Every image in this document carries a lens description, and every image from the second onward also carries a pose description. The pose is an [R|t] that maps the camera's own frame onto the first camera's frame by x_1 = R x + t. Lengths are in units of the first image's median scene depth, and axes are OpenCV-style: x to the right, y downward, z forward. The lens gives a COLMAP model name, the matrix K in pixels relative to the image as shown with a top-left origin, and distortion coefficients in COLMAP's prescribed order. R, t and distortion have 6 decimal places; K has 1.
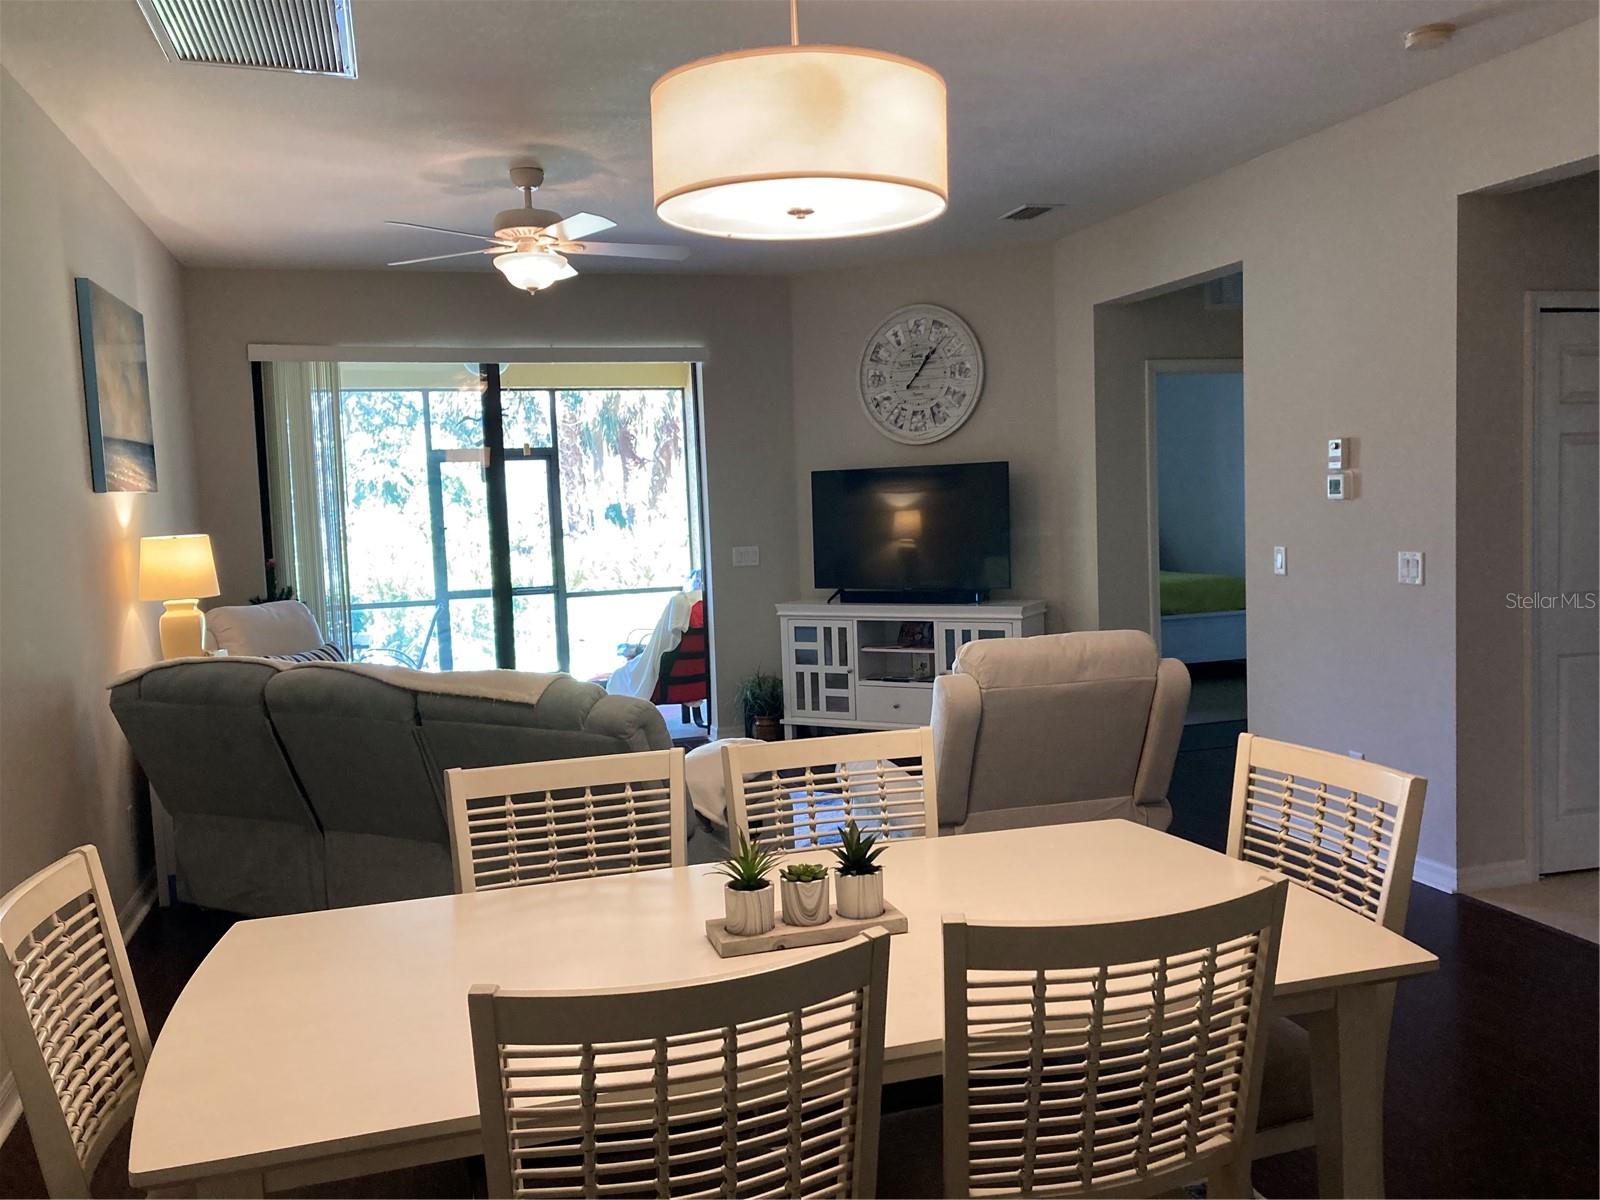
lens RADIAL K [[1318.9, 0, 799.4], [0, 1318.9, 602.8], [0, 0, 1]] dist [0.003198, -0.000438]
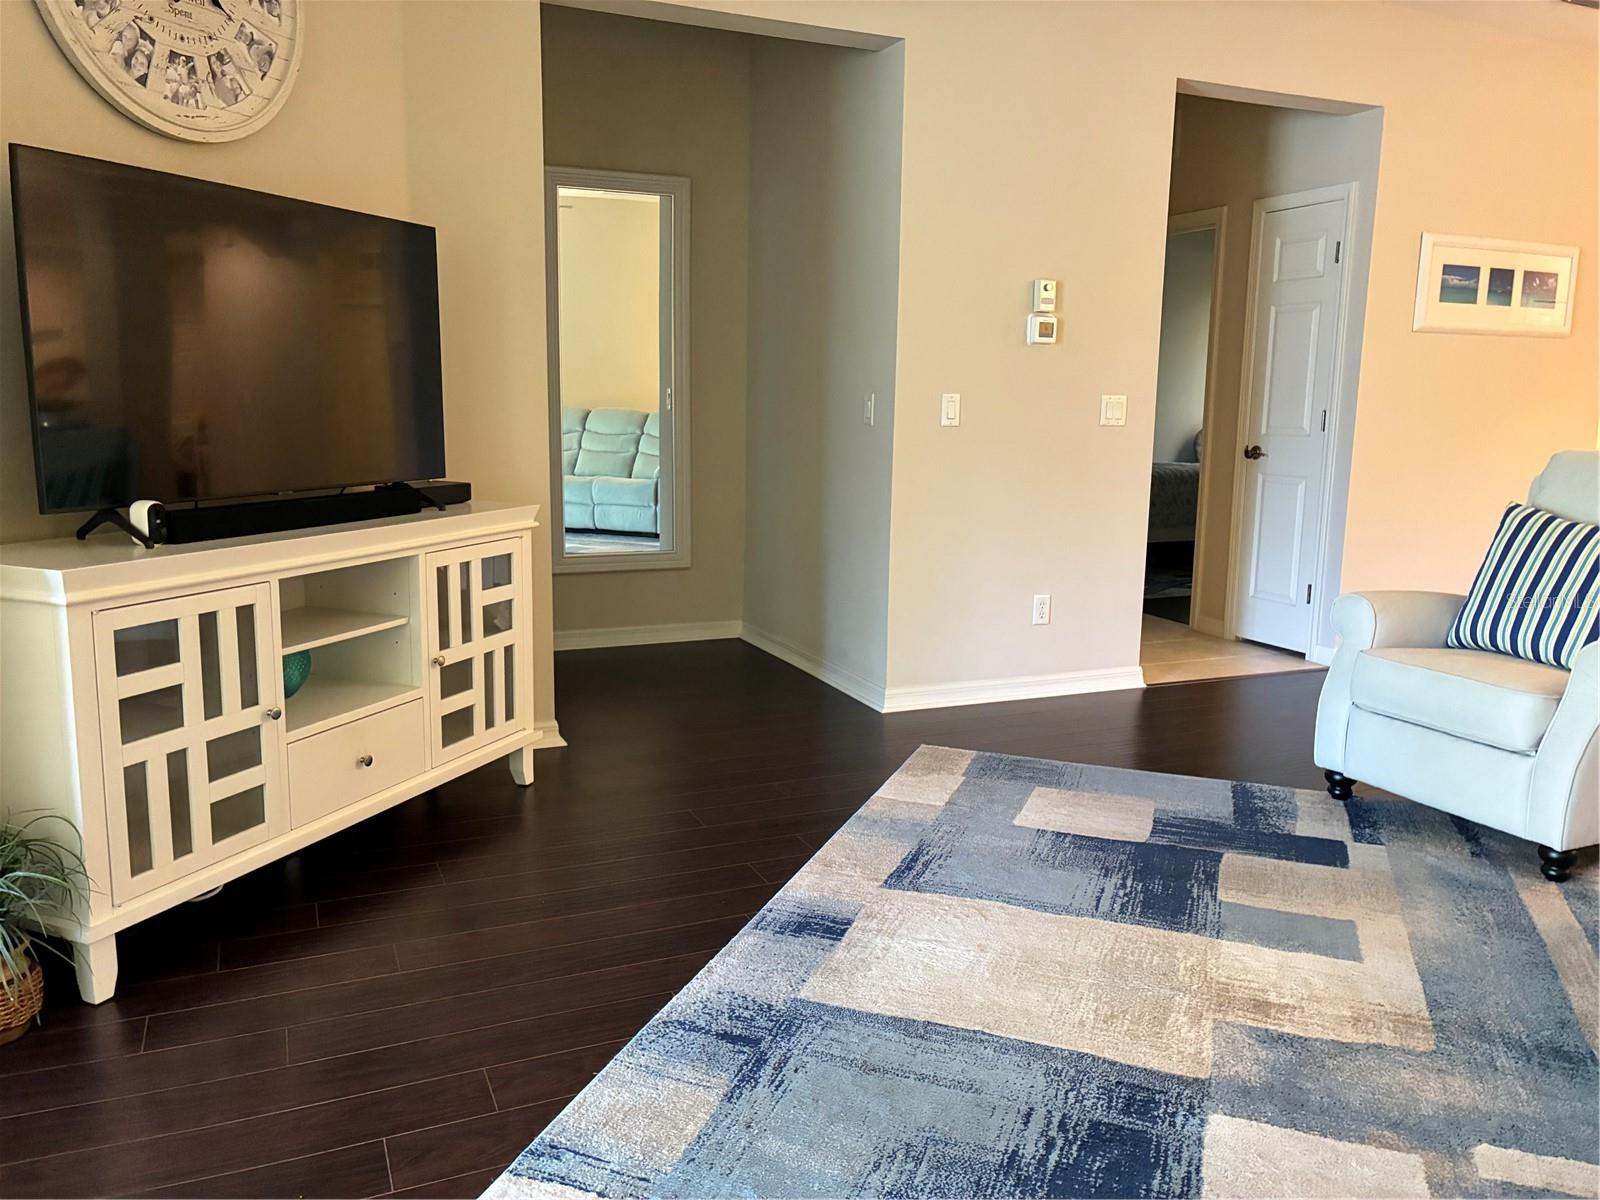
lens RADIAL K [[1210.8, 0, 798.5], [0, 1210.8, 593.7], [0, 0, 1]] dist [0.050012, -0.067768]
pose [[-0.130795, -0.130326, 0.982806, -0.324666], [0.068283, 0.987784, 0.140074, -0.022323], [-0.989055, 0.085430, -0.120298, 0.878588]]
